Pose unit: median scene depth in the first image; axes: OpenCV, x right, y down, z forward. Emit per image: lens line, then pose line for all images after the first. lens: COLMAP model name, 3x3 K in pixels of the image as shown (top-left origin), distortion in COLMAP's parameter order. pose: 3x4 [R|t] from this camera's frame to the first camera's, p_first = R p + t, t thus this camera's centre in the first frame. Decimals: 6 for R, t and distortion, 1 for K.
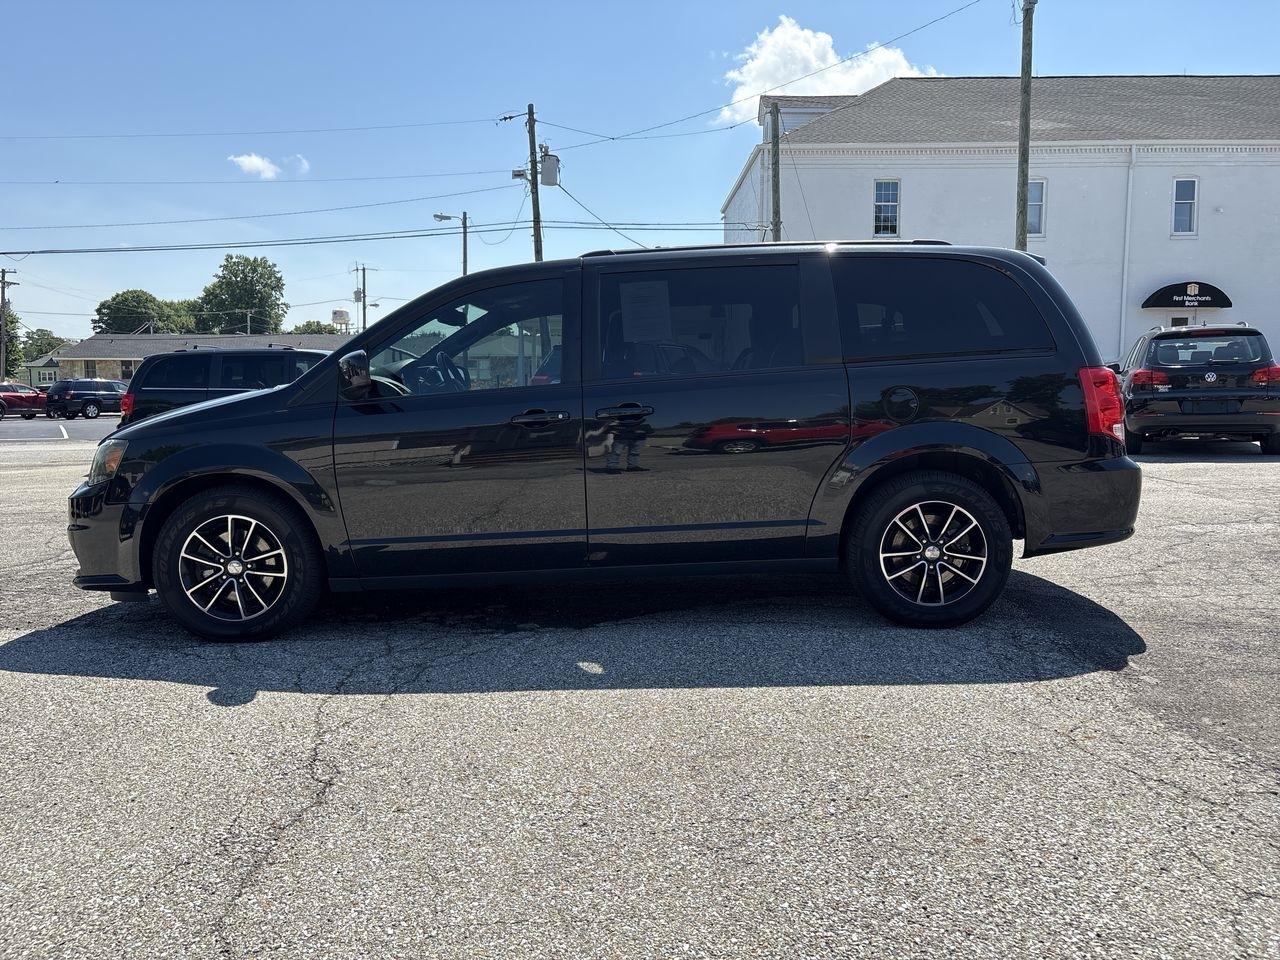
lens RADIAL K [[984.5, 0, 634.5], [0, 984.5, 428.3], [0, 0, 1]] dist [0.007135, -0.002469]
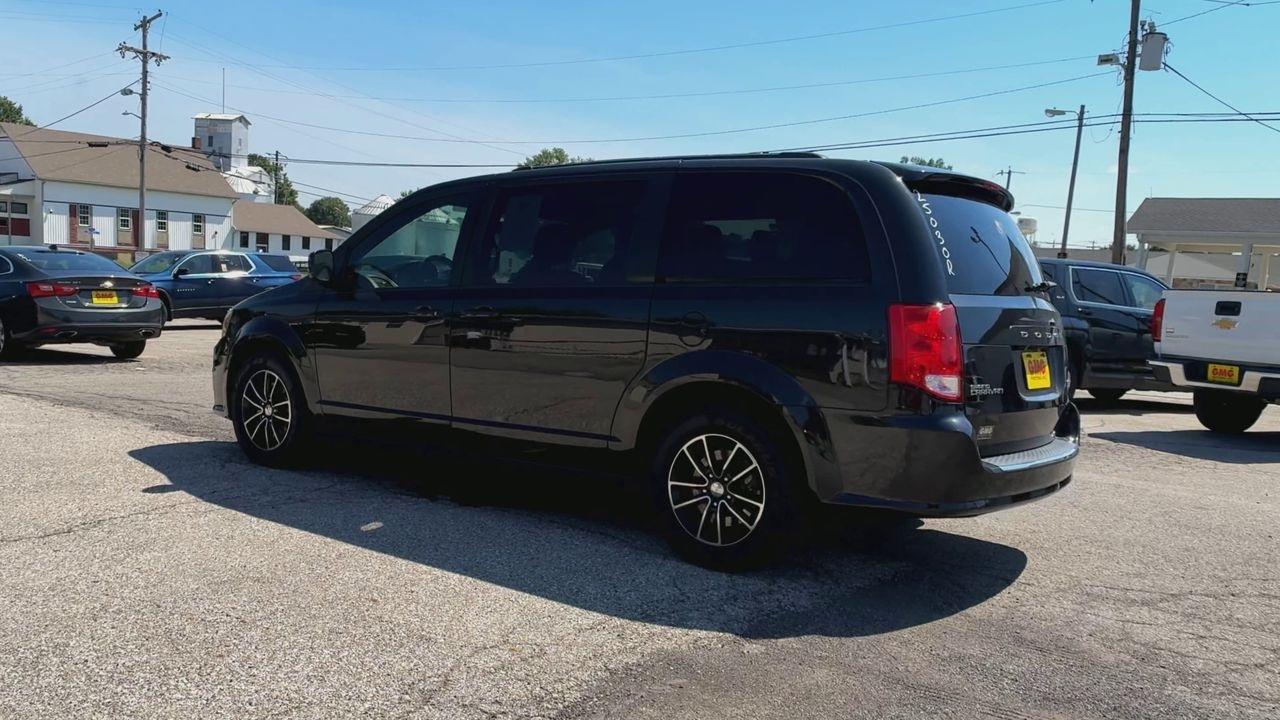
lens RADIAL K [[1079.8, 0, 599.0], [0, 1079.8, 361.8], [0, 0, 1]] dist [0.009476, 0.003757]
pose [[0.797547, 0.102332, -0.594514, 0.803431], [-0.094065, 0.994549, 0.044999, -0.030618], [0.595878, 0.020034, 0.802825, 0.098011]]
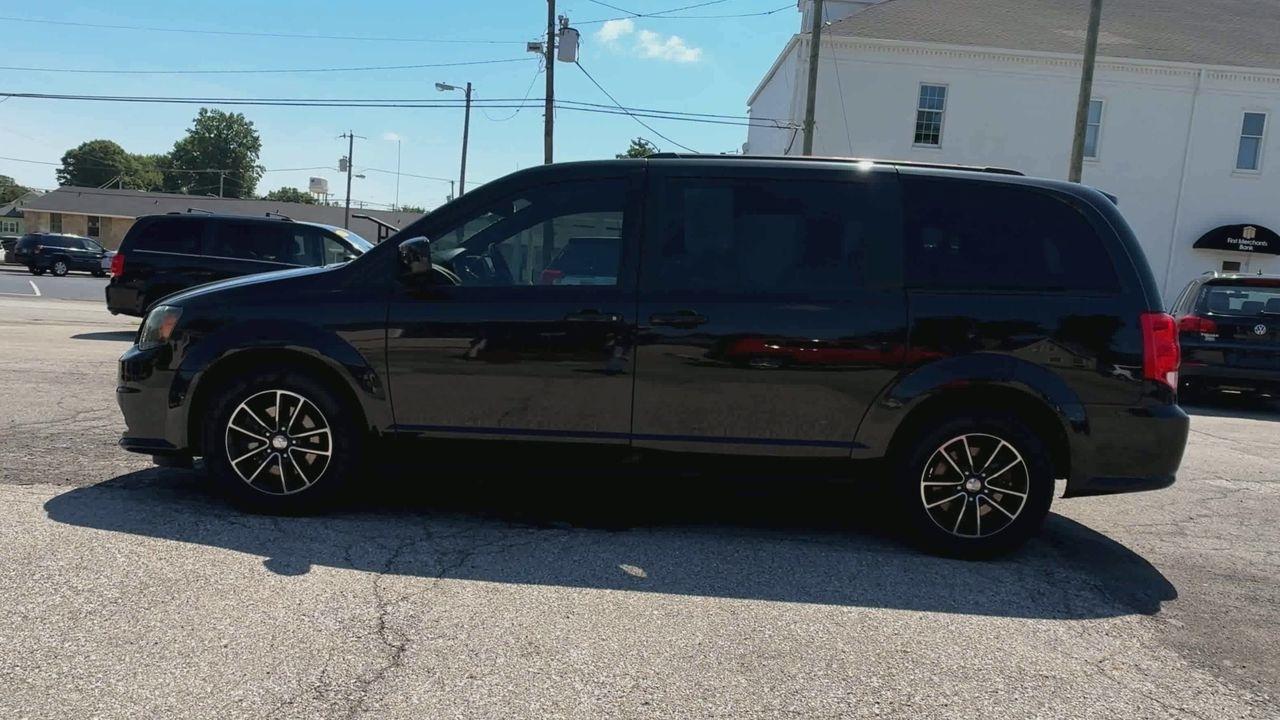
lens RADIAL K [[1062.5, 0, 607.9], [0, 1062.5, 405.8], [0, 0, 1]] dist [0.003387, -0.060705]
pose [[0.996544, 0.081941, -0.013606, -0.058858], [-0.080794, 0.994257, 0.070179, 0.000638], [0.019278, -0.068837, 0.997442, -0.076277]]
